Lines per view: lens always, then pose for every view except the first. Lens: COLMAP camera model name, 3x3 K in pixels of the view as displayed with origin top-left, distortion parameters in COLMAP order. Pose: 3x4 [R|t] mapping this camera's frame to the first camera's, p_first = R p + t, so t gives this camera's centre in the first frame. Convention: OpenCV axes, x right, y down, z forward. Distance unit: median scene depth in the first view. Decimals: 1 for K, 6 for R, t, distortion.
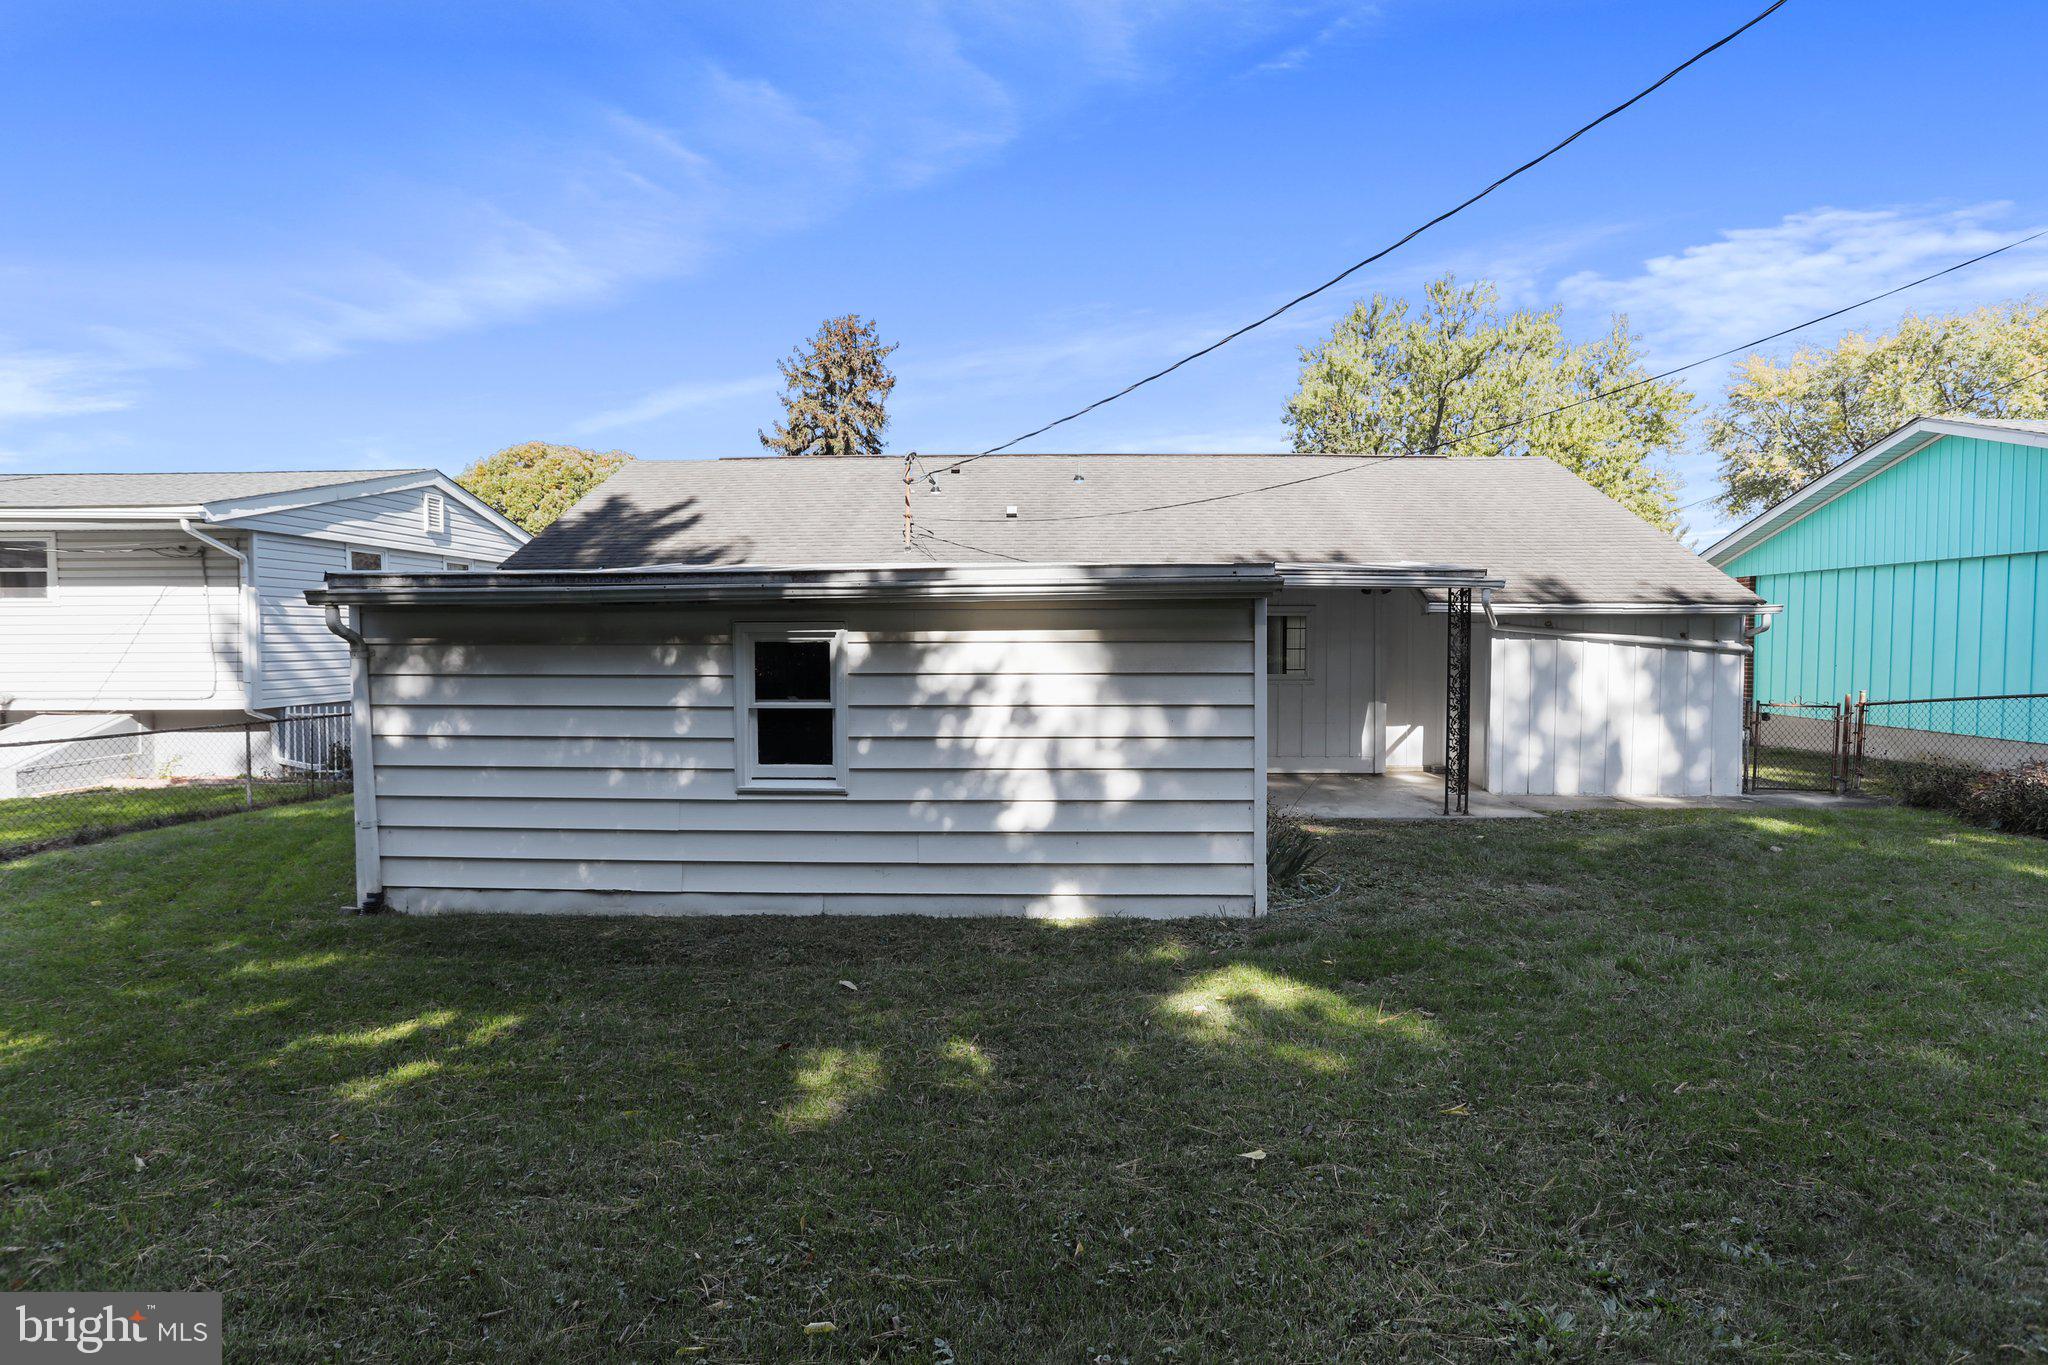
lens RADIAL K [[995.4, 0, 1034.7], [0, 995.4, 690.2], [0, 0, 1]] dist [-0.063917, 0.032769]
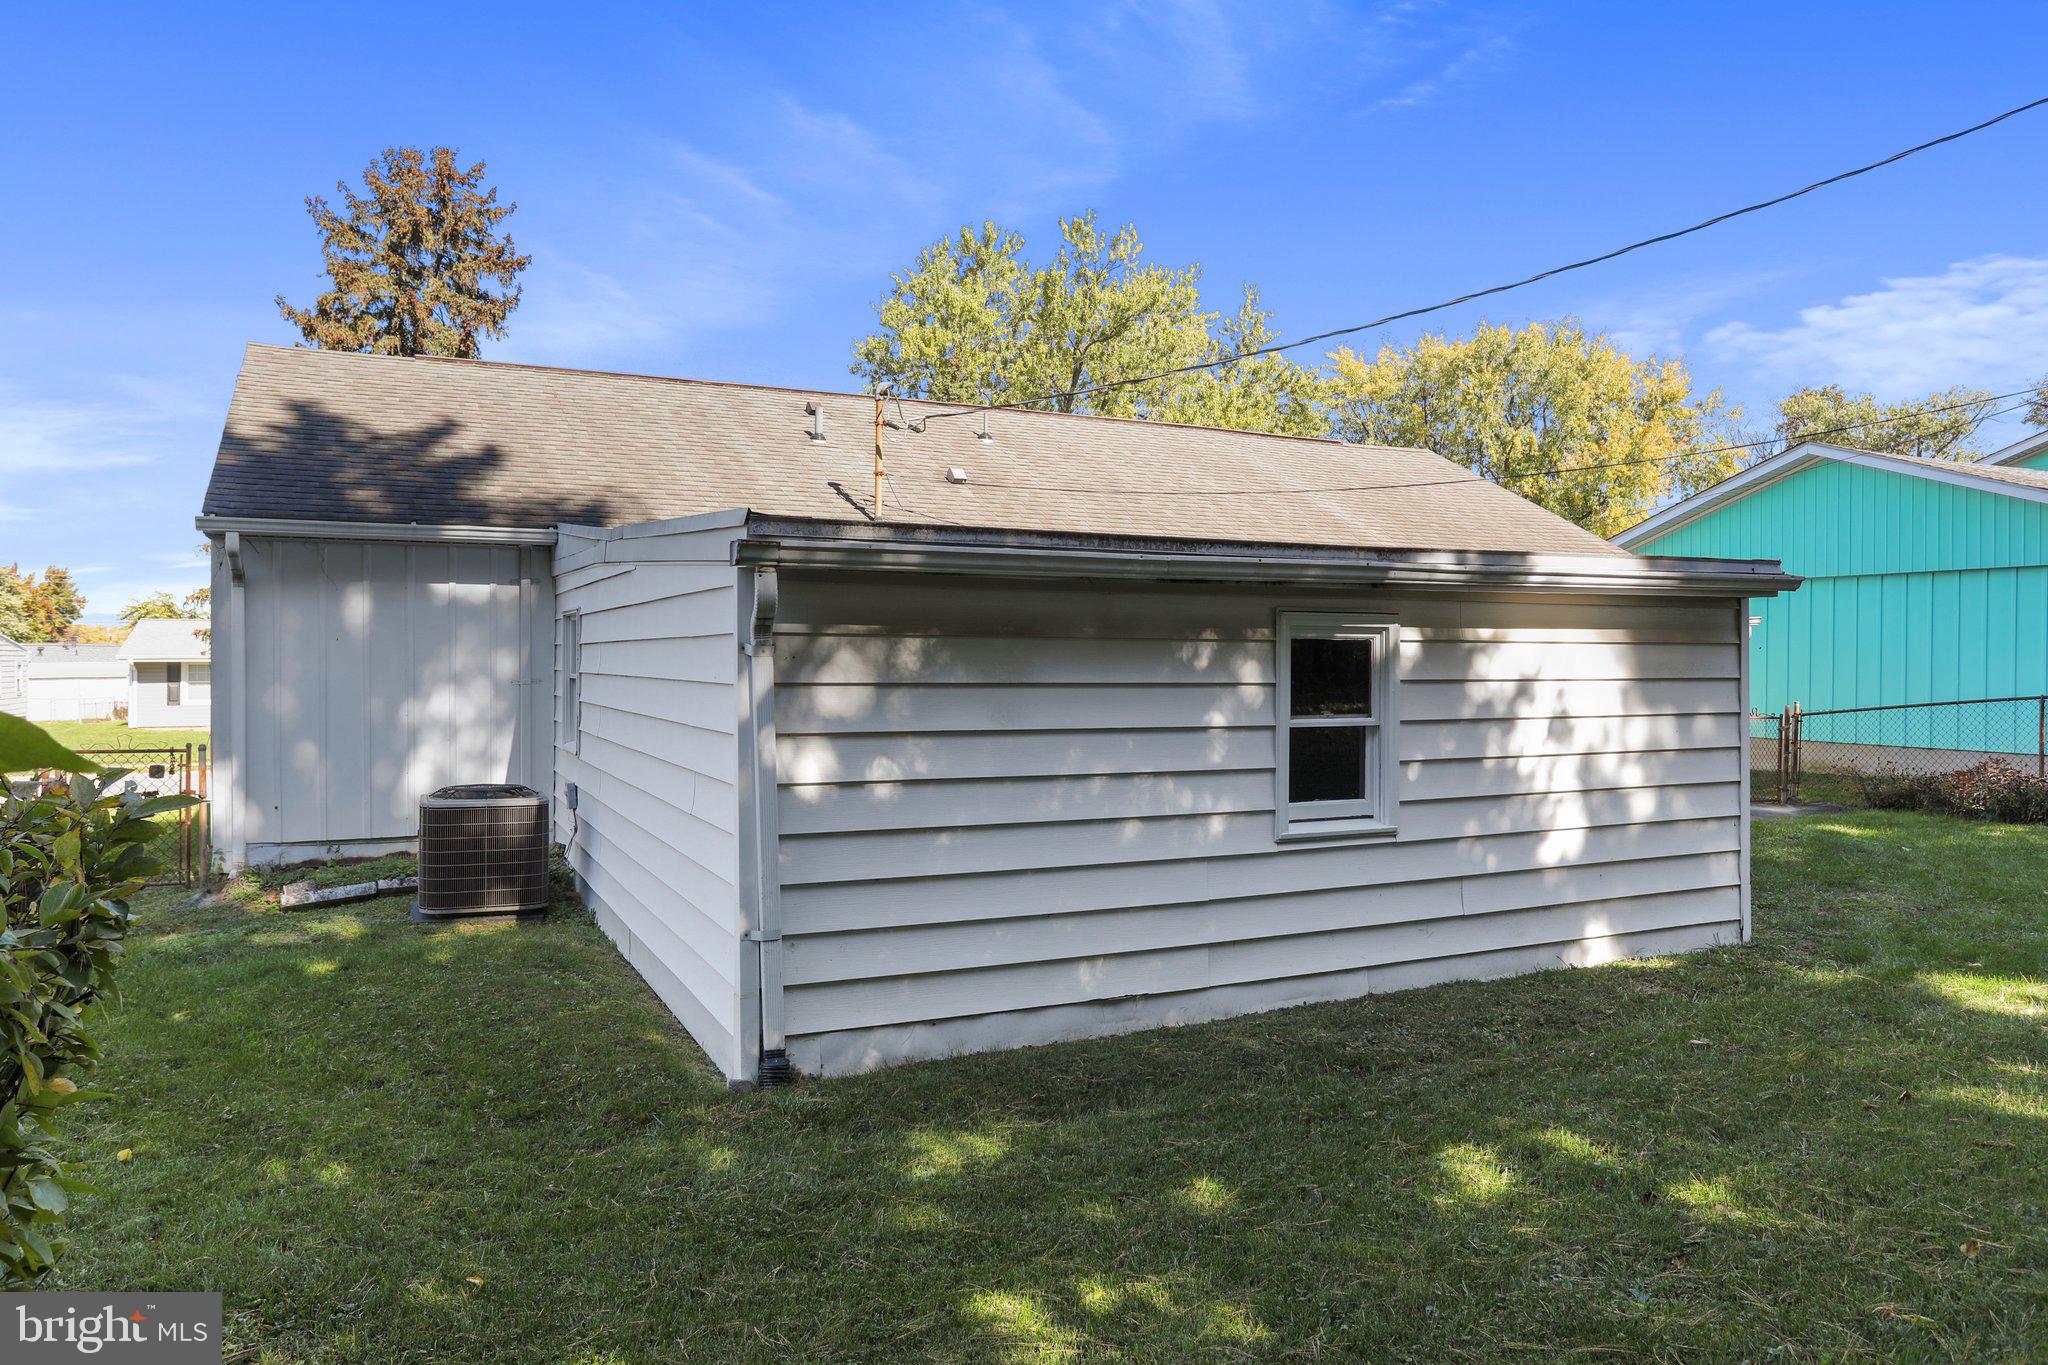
lens RADIAL K [[1356.0, 0, 1072.1], [0, 1356.0, 675.1], [0, 0, 1]] dist [-0.021474, 0.001784]
pose [[0.882546, -0.001830, 0.470222, -0.913499], [0.020936, 0.999154, -0.035407, 0.012025], [-0.469759, 0.041093, 0.881838, 0.173894]]
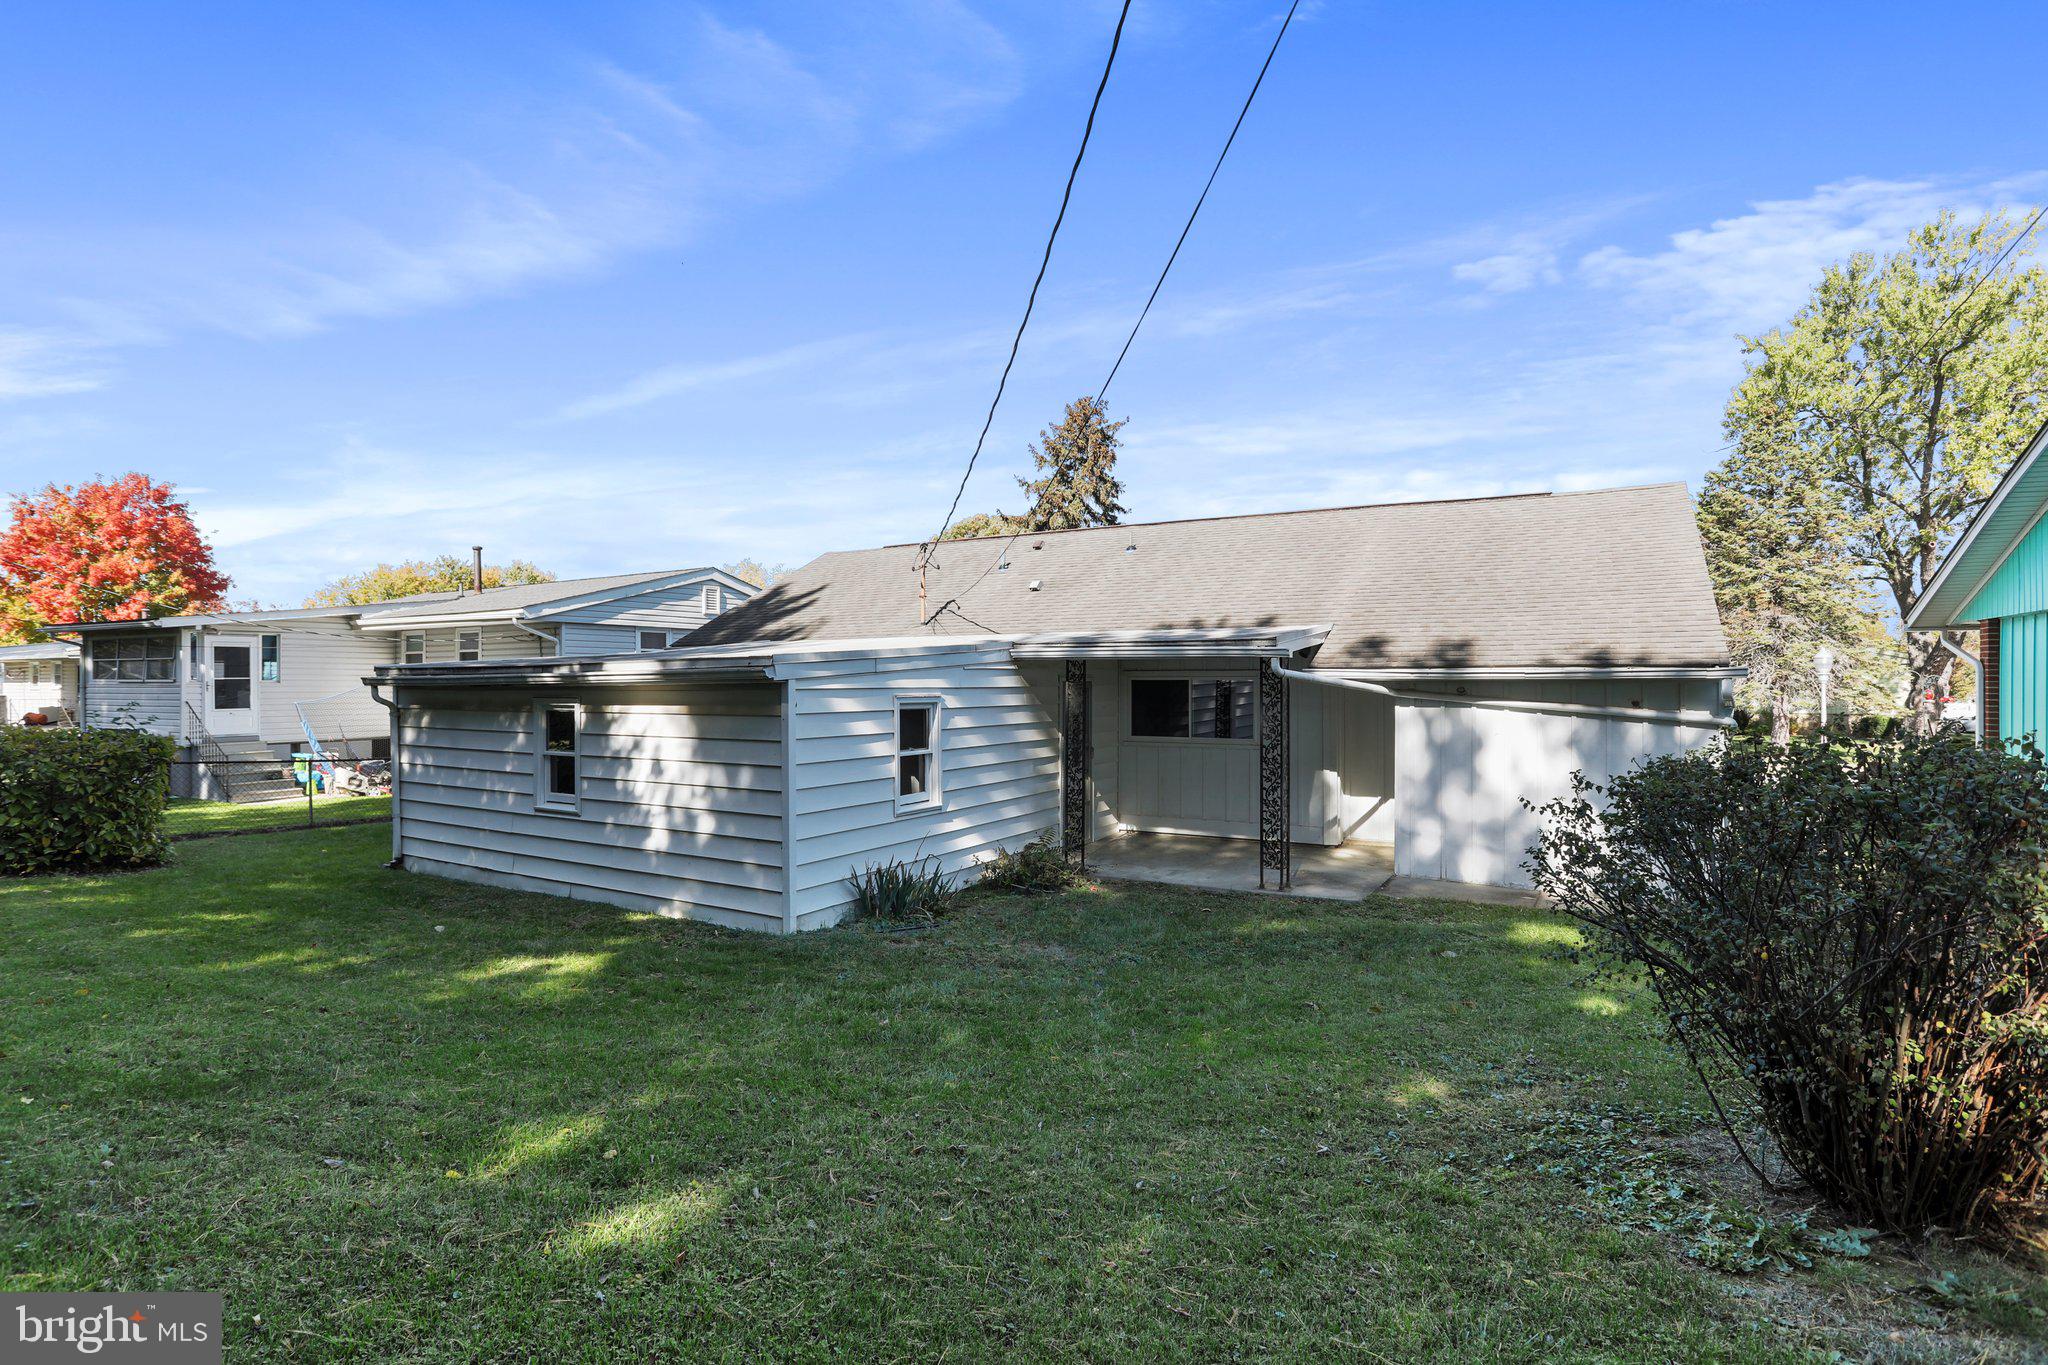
lens RADIAL K [[1007.5, 0, 1024.0], [0, 1007.5, 682.5], [0, 0, 1]] dist [-0.000187, -0.035452]
pose [[0.866400, 0.000638, -0.499349, 1.121461], [-0.025813, 0.998719, -0.043511, -0.044478], [0.498682, 0.050588, 0.865307, 0.035245]]
